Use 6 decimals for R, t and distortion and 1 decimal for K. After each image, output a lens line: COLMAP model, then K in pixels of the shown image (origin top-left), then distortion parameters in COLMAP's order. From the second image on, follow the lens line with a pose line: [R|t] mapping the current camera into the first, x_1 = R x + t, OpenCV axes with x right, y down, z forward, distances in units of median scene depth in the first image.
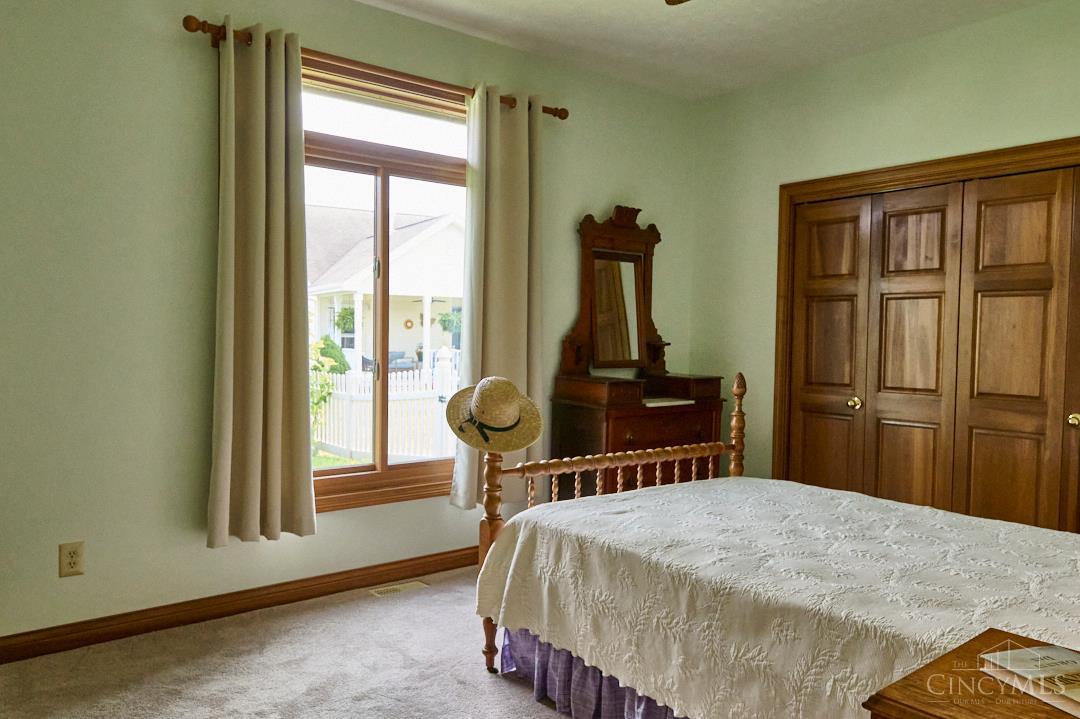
lens RADIAL K [[740.8, 0, 504.5], [0, 740.8, 359.8], [0, 0, 1]] dist [-0.000173, -0.000508]
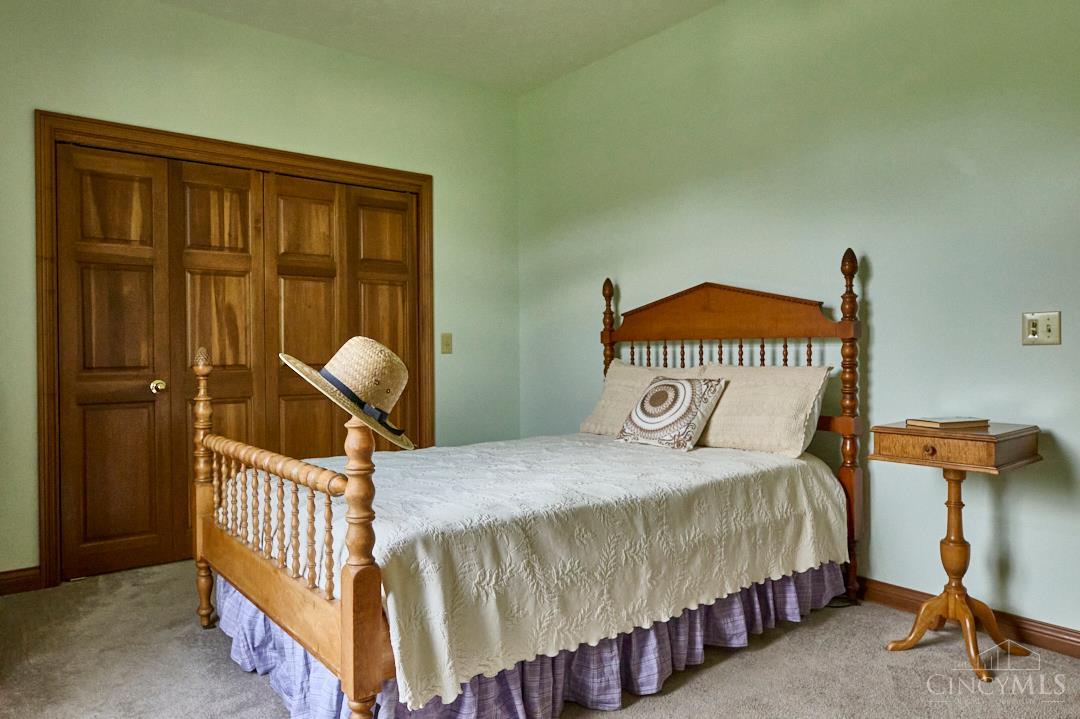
lens RADIAL K [[740.8, 0, 504.5], [0, 740.8, 359.8], [0, 0, 1]] dist [-0.000173, -0.000508]
pose [[0.002792, -0.022151, 0.999751, -0.487041], [0.037224, 0.999064, 0.022032, 0.025377], [-0.999303, 0.037154, 0.003614, 0.666578]]
